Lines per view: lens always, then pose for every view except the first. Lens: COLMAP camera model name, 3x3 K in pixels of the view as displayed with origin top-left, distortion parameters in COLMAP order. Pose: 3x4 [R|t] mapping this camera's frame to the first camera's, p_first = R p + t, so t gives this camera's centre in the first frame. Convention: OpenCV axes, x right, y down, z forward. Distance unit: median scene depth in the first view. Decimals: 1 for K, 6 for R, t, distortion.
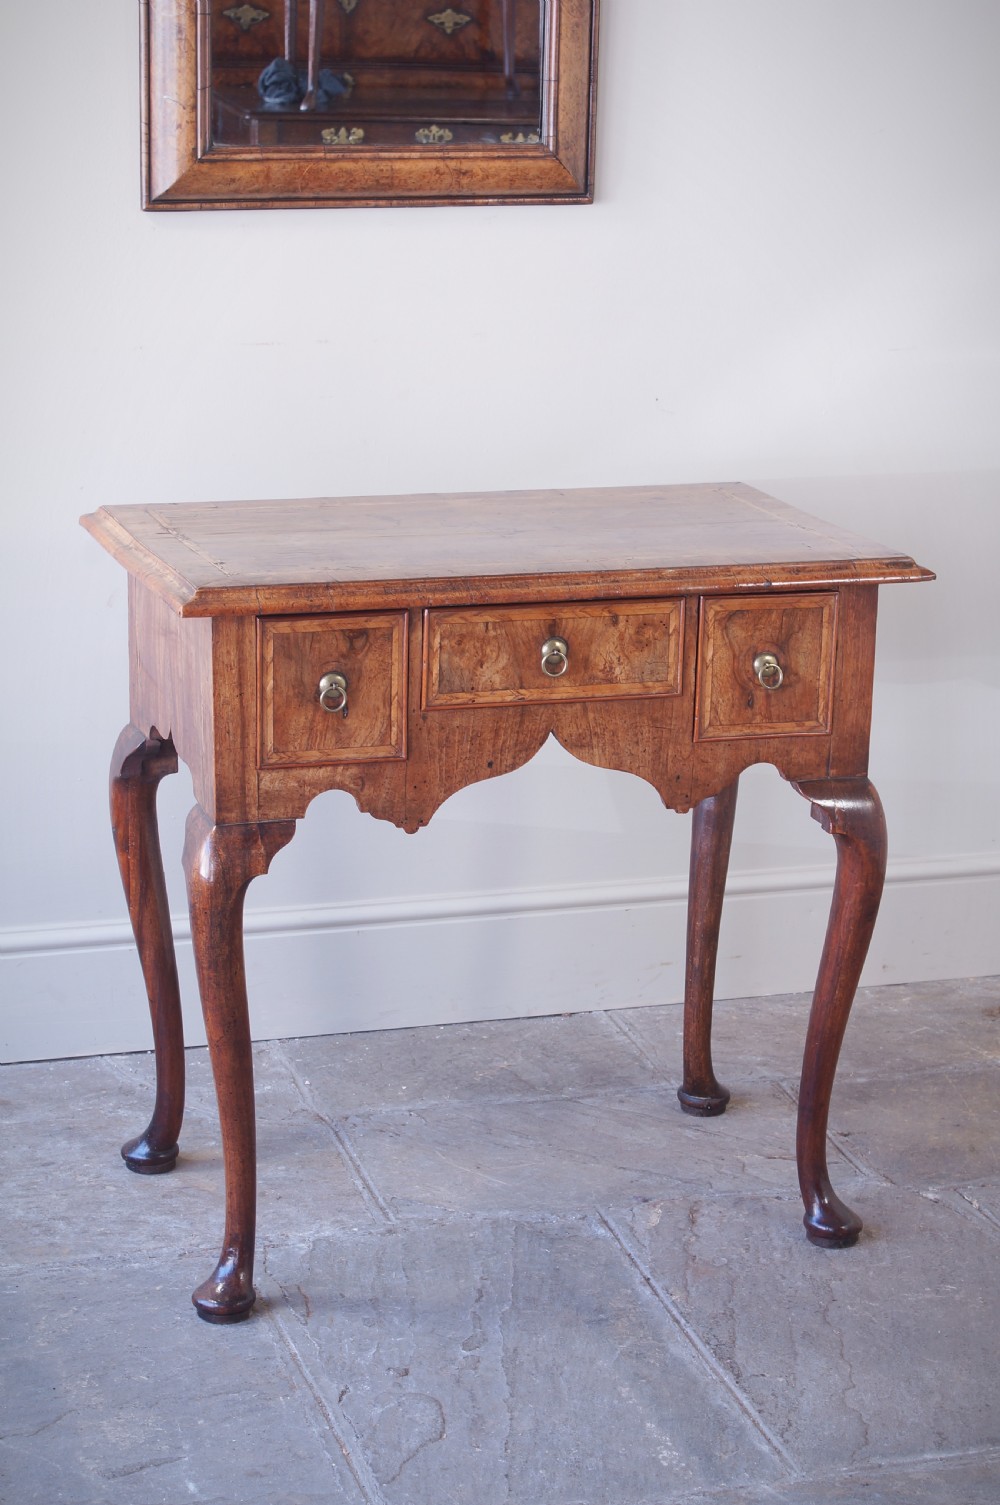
lens RADIAL K [[3046.0, 0, 508.3], [0, 3046.0, 753.4], [0, 0, 1]] dist [-0.009478, 0.172455]
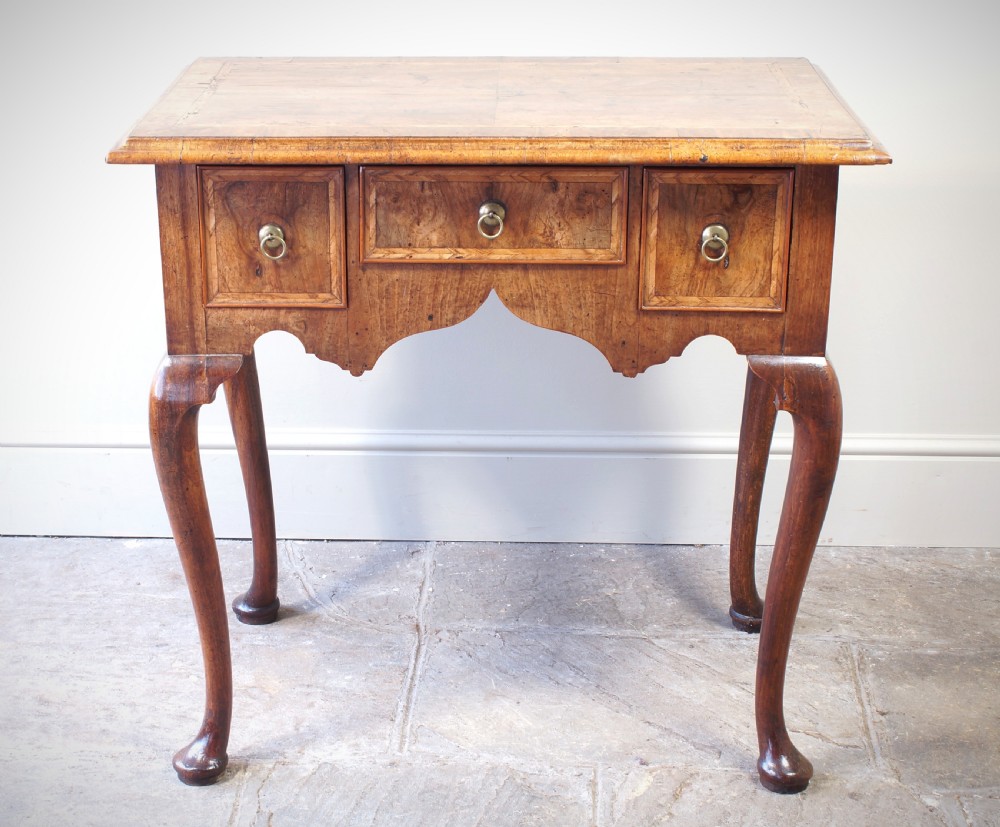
lens RADIAL K [[1856.7, 0, 432.7], [0, 1856.7, 413.2], [0, 0, 1]] dist [-0.079346, -0.095071]
pose [[0.935080, 0.099944, -0.340054, 0.214159], [-0.063416, 0.991116, 0.116912, -0.038283], [0.348718, -0.087757, 0.933110, 0.399518]]
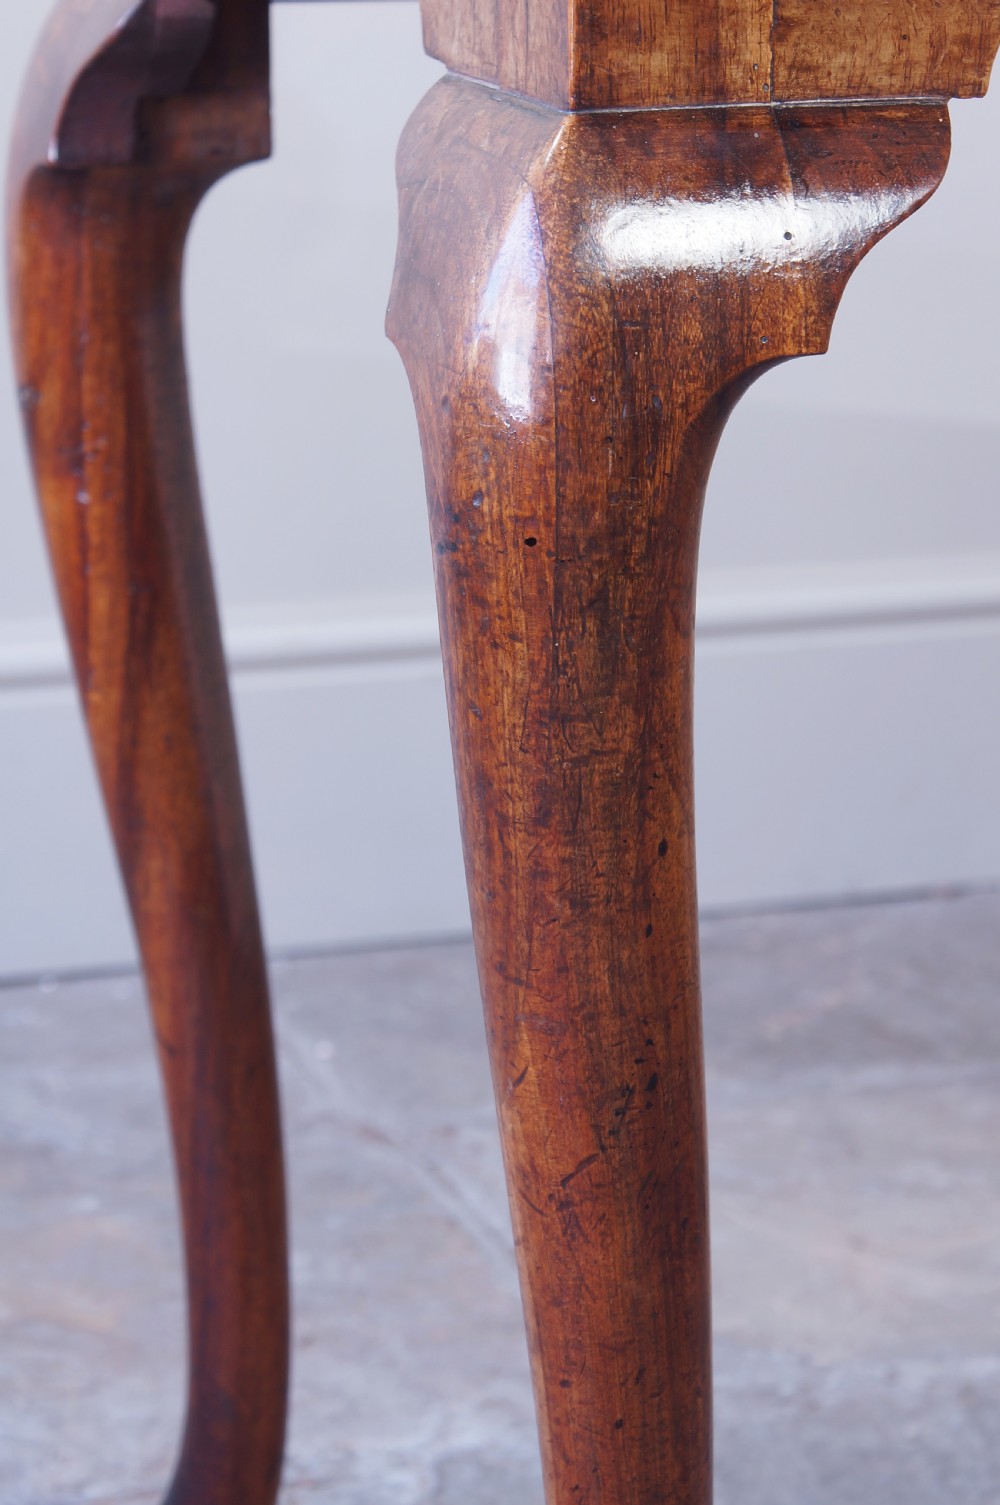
lens RADIAL K [[4292.2, 0, 499.9], [0, 4292.2, 752.8], [0, 0, 1]] dist [0.070682, 0.669046]
pose [[0.999934, -0.010977, 0.003401, -0.099375], [0.011029, 0.999816, -0.015695, 0.068639], [-0.003229, 0.015731, 0.999871, 0.693931]]
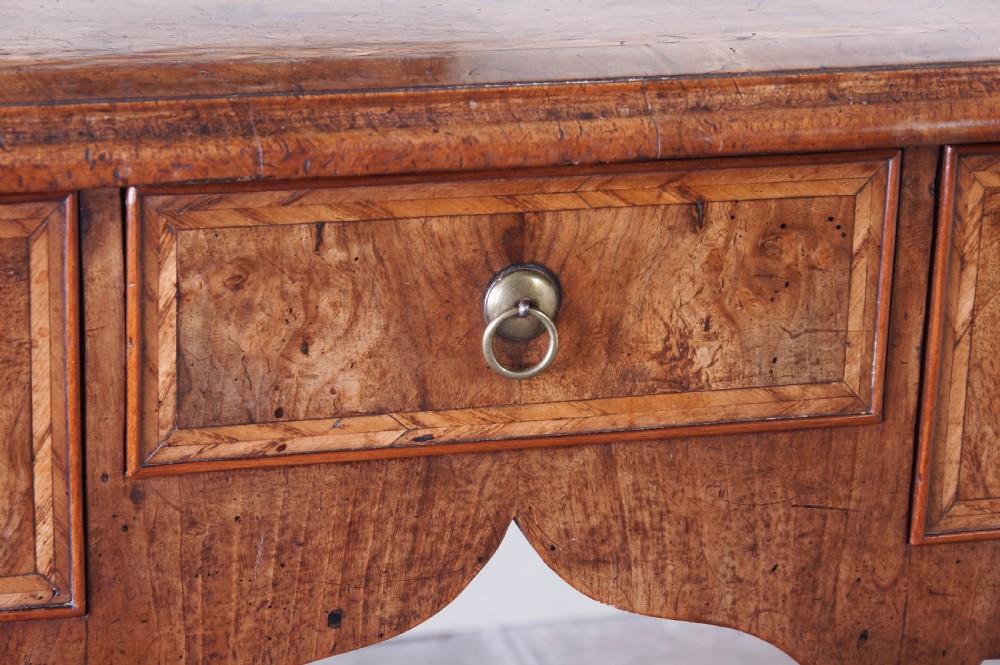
lens RADIAL K [[2852.0, 0, 496.8], [0, 2852.0, 334.0], [0, 0, 1]] dist [0.070682, 0.669046]
pose [[0.998920, 0.019504, -0.042171, 0.025963], [-0.016618, 0.997565, 0.067732, -0.051669], [0.043390, -0.066958, 0.996812, 0.670332]]
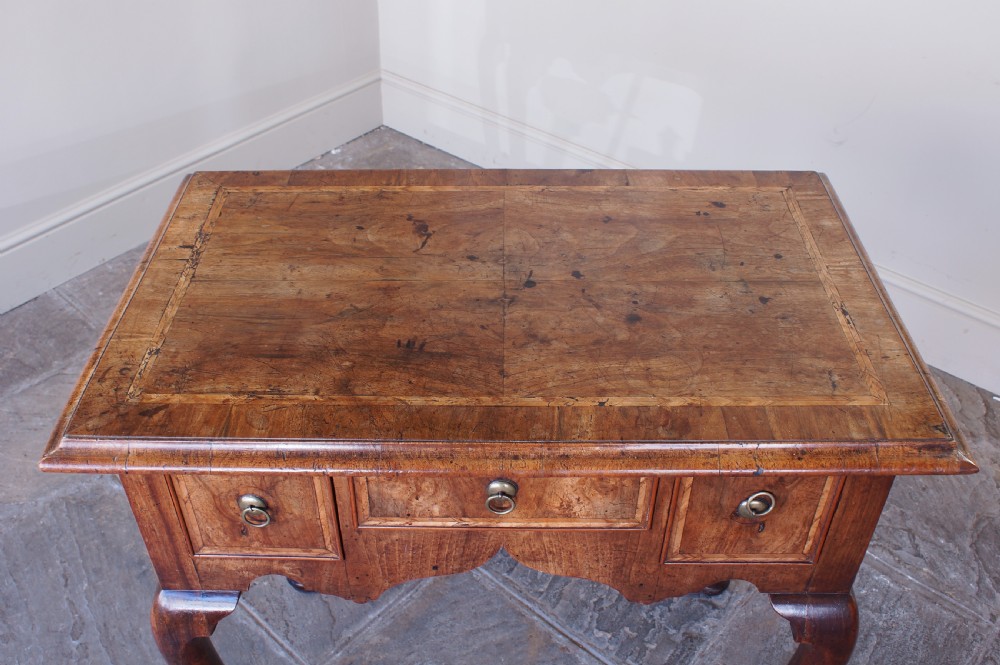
lens RADIAL K [[958.4, 0, 490.6], [0, 958.4, 333.2], [0, 0, 1]] dist [-0.110705, 0.019055]
pose [[0.946122, 0.179536, -0.269480, 0.078635], [-0.057031, 0.911600, 0.407104, -0.187912], [0.318748, -0.369801, 0.872724, 0.764962]]
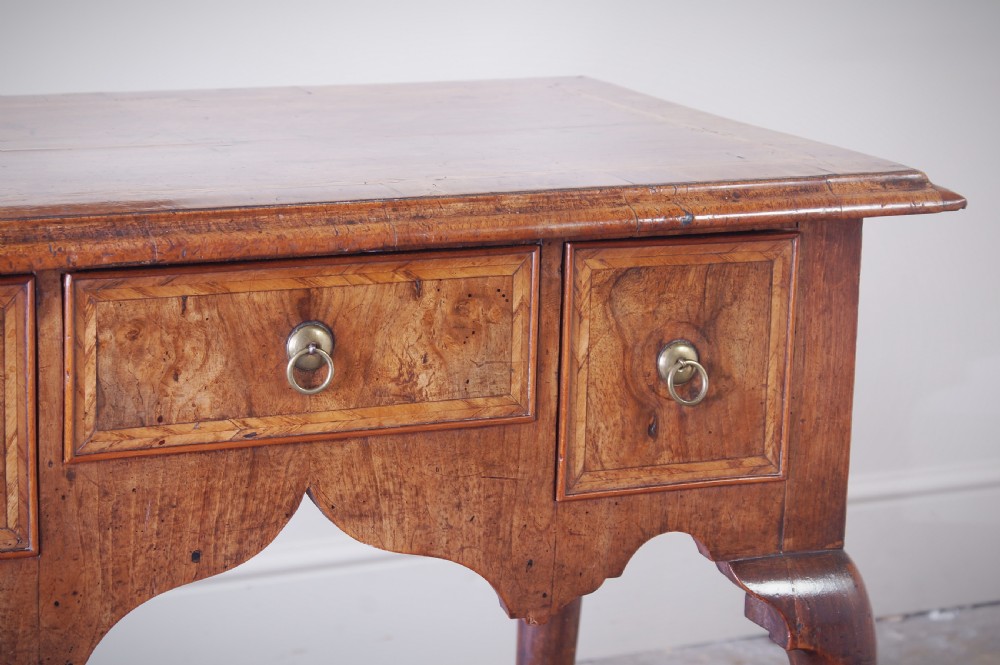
lens RADIAL K [[2598.7, 0, 500.0], [0, 2598.7, 332.2], [0, 0, 1]] dist [0.028624, 0.596872]
pose [[0.994583, -0.020622, 0.101875, 0.001626], [0.024073, 0.999173, -0.032762, -0.019867], [-0.101116, 0.035037, 0.994258, 0.525407]]
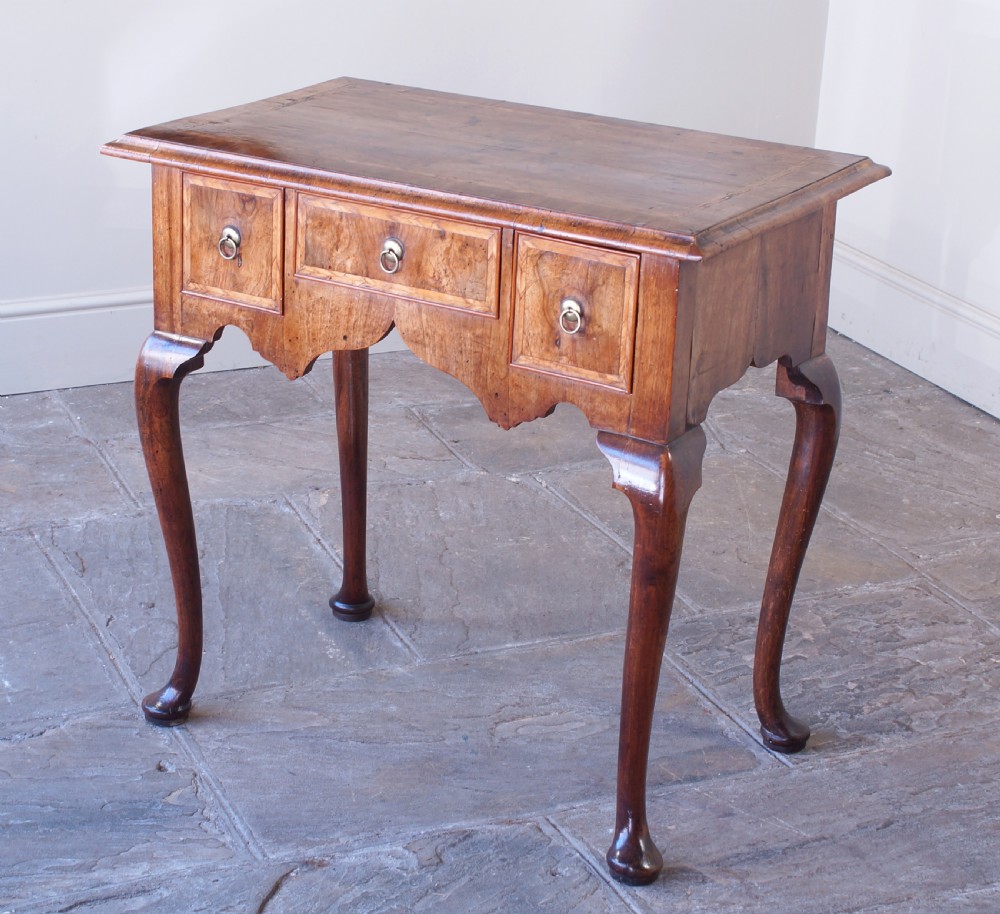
lens RADIAL K [[2273.3, 0, 496.6], [0, 2273.3, 455.9], [0, 0, 1]] dist [-0.131226, -0.055291]
pose [[0.649268, 0.263900, -0.713308, 0.642656], [-0.215191, 0.963290, 0.160514, -0.101378], [0.729482, 0.049281, 0.682222, 0.463877]]
